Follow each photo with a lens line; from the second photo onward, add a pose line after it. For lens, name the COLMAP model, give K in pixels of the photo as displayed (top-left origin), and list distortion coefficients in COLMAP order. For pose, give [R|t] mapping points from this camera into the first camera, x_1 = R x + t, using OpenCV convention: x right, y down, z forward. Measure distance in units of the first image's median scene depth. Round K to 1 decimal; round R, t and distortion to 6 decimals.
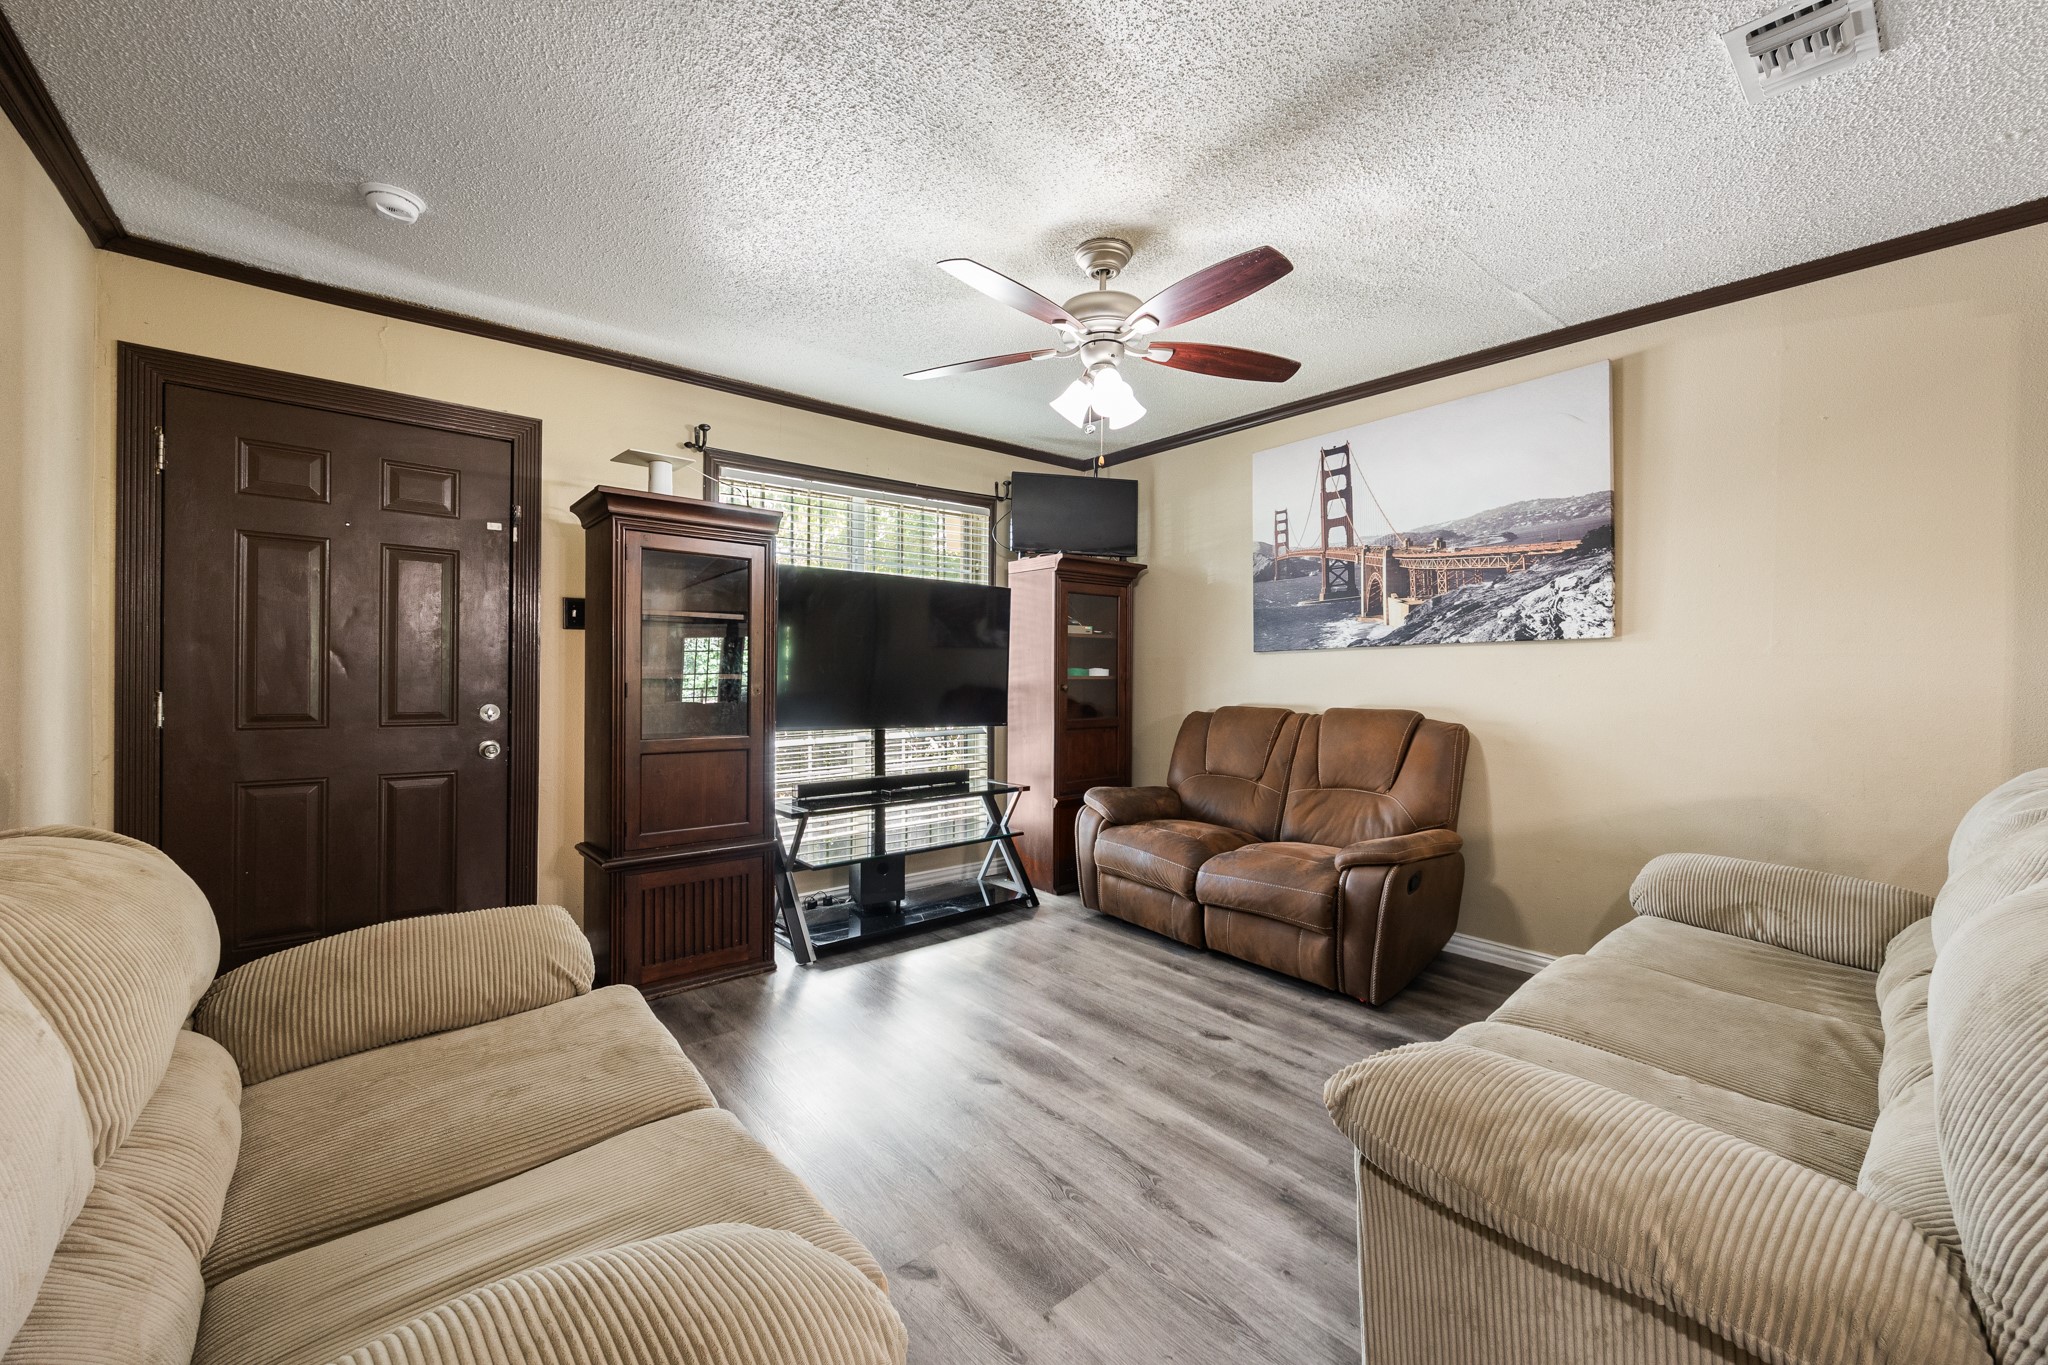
lens RADIAL K [[805.0, 0, 1032.9], [0, 805.0, 683.0], [0, 0, 1]] dist [0.001816, 0.000270]
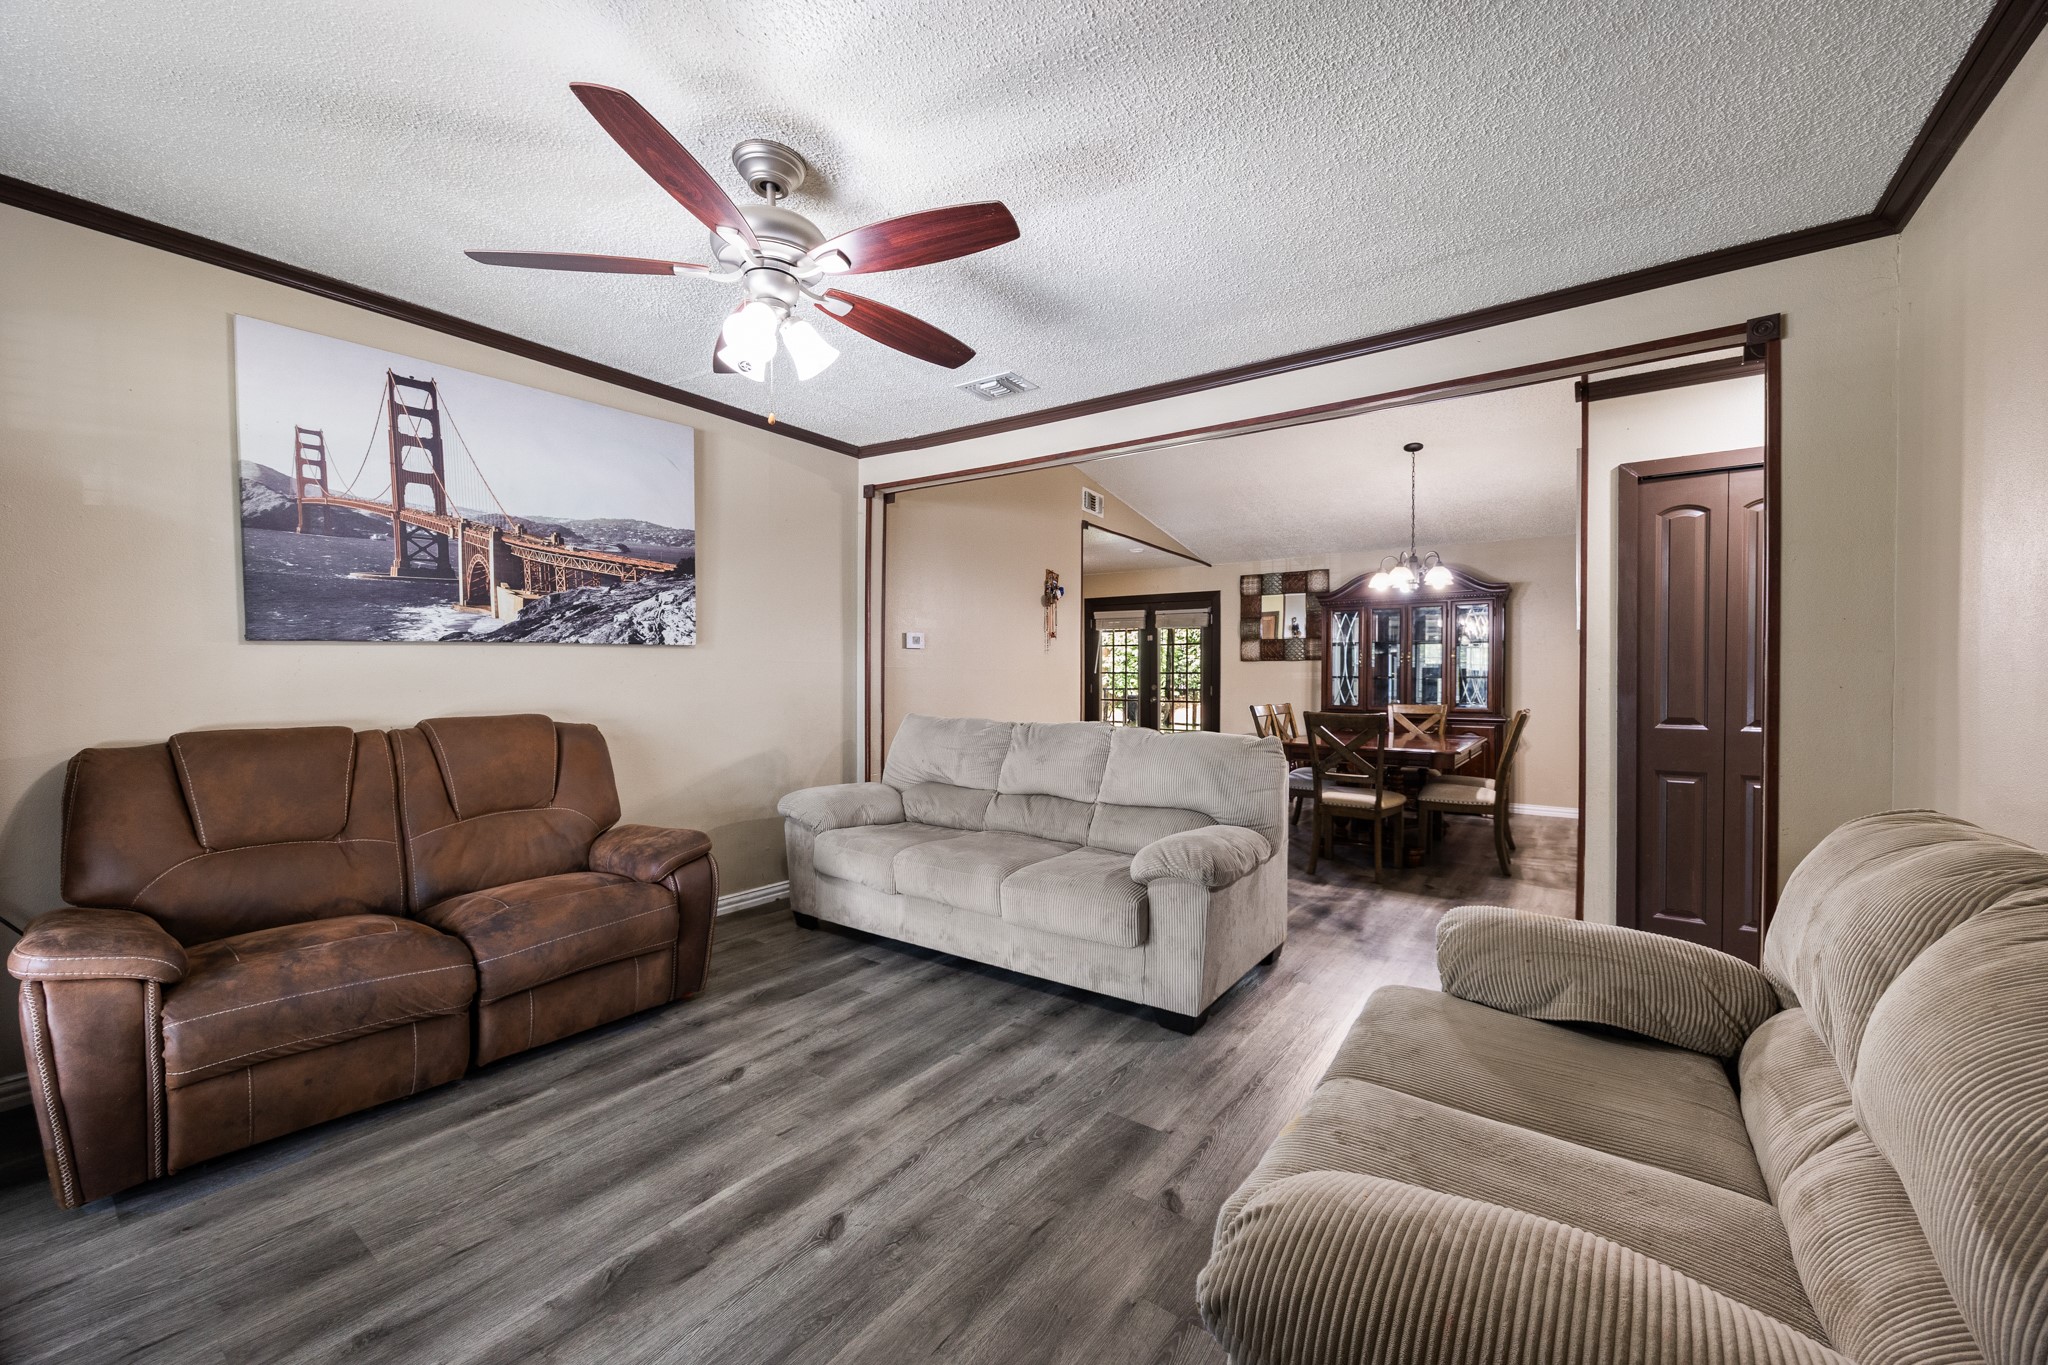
lens RADIAL K [[783.9, 0, 1029.8], [0, 783.9, 681.4], [0, 0, 1]] dist [0.000015, 0.000059]
pose [[-0.239680, -0.019150, 0.970663, -0.555852], [0.006598, 0.999750, 0.021354, -0.019411], [-0.970829, 0.011523, -0.239494, 0.692124]]
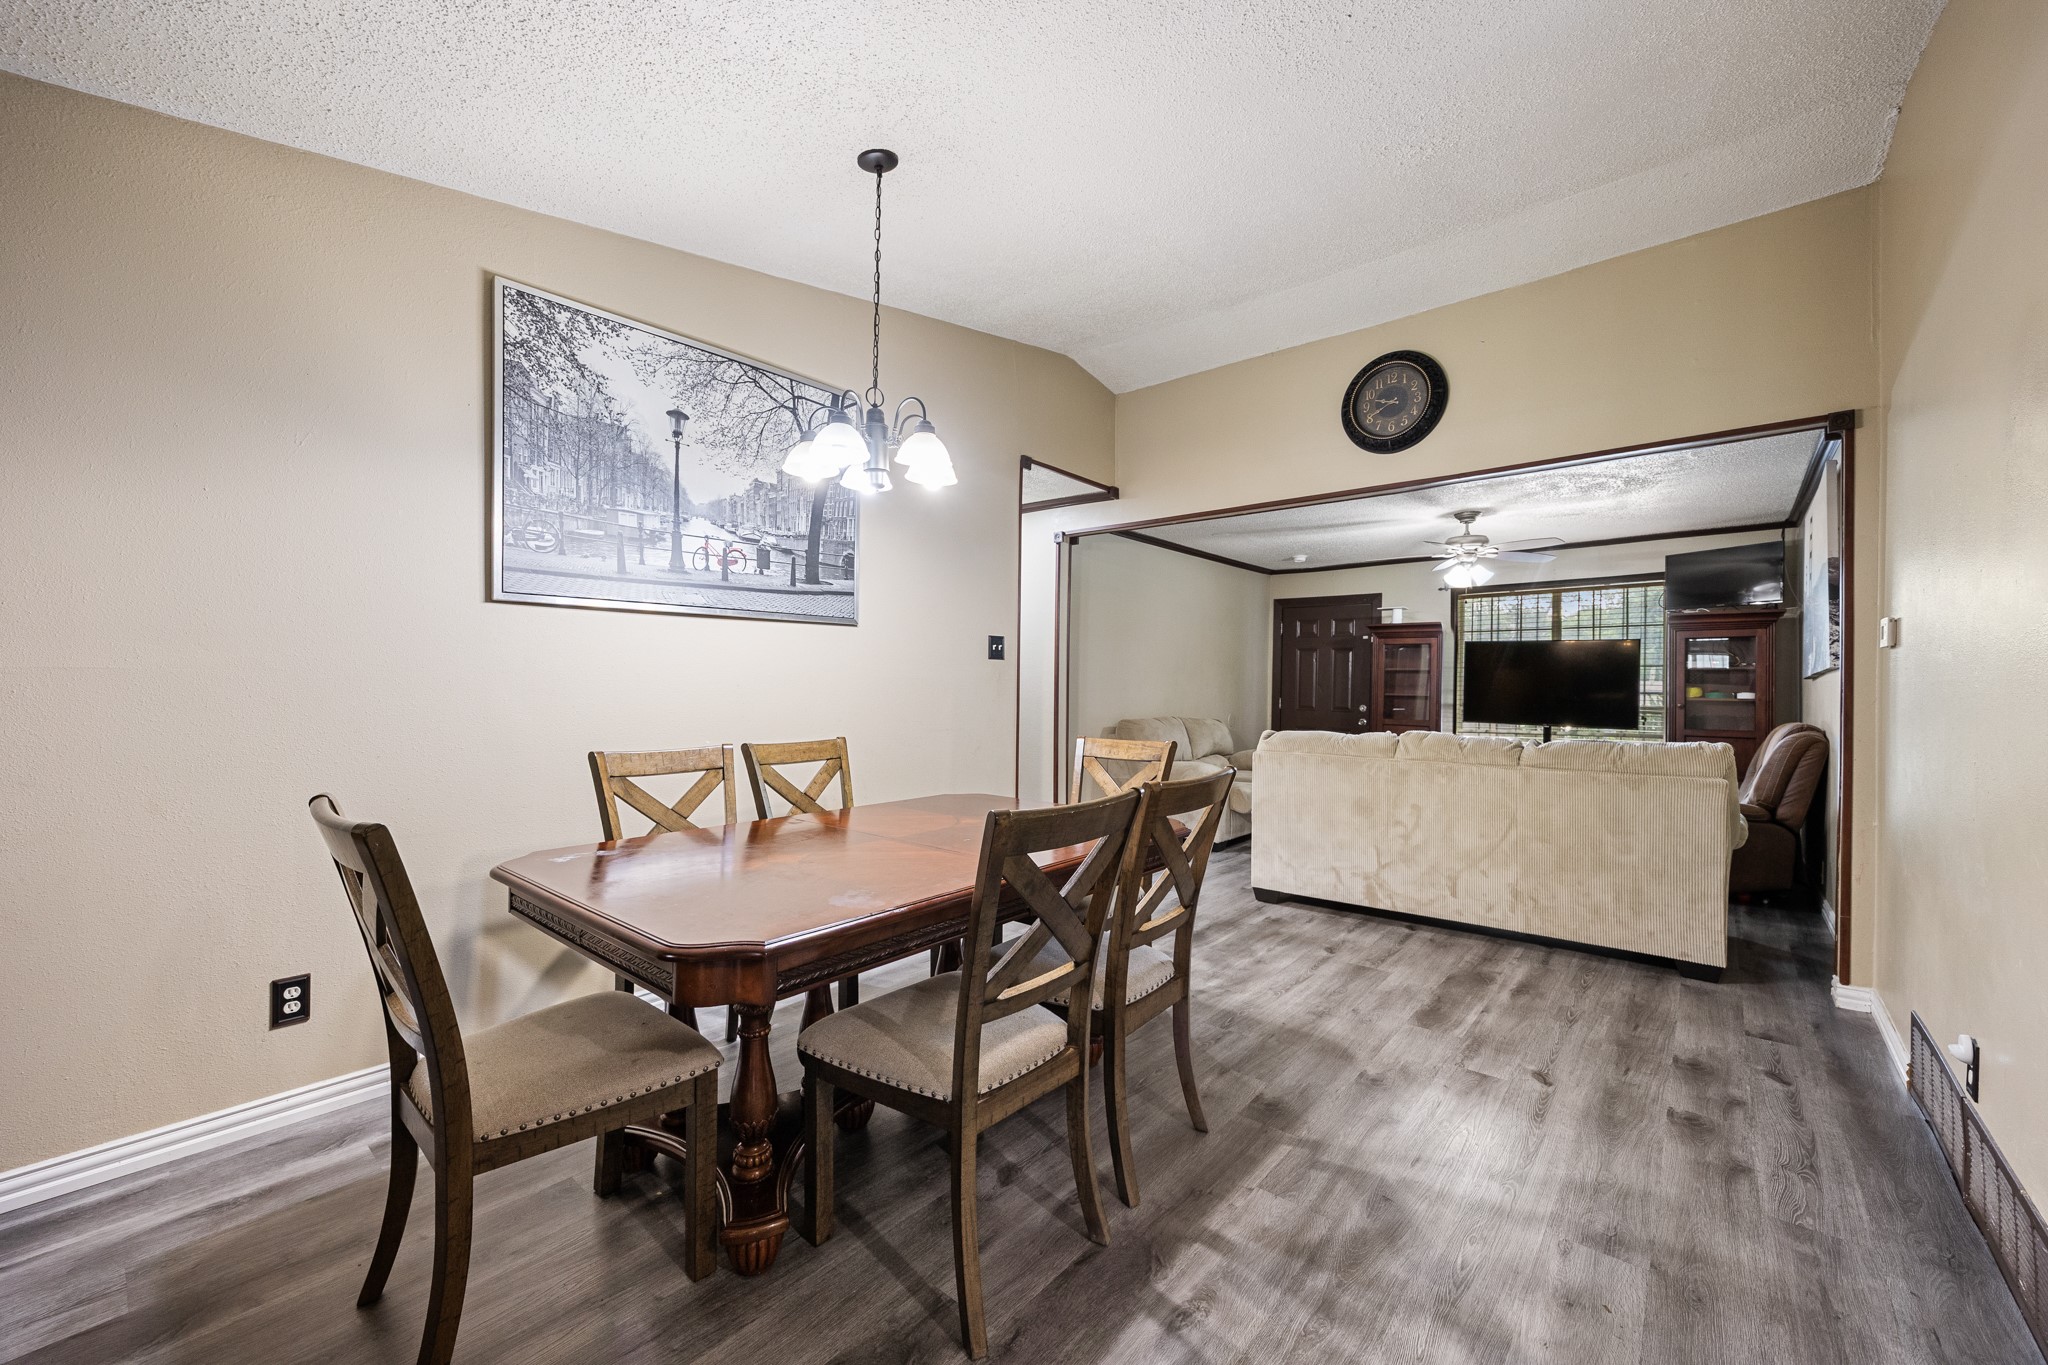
lens RADIAL K [[805.0, 0, 1032.9], [0, 805.0, 683.0], [0, 0, 1]] dist [0.001816, 0.000270]
pose [[0.161390, -0.012448, -0.986812, 1.572892], [-0.023306, 0.999594, -0.016420, 0.020541], [0.986615, 0.025649, 0.161034, -0.435970]]
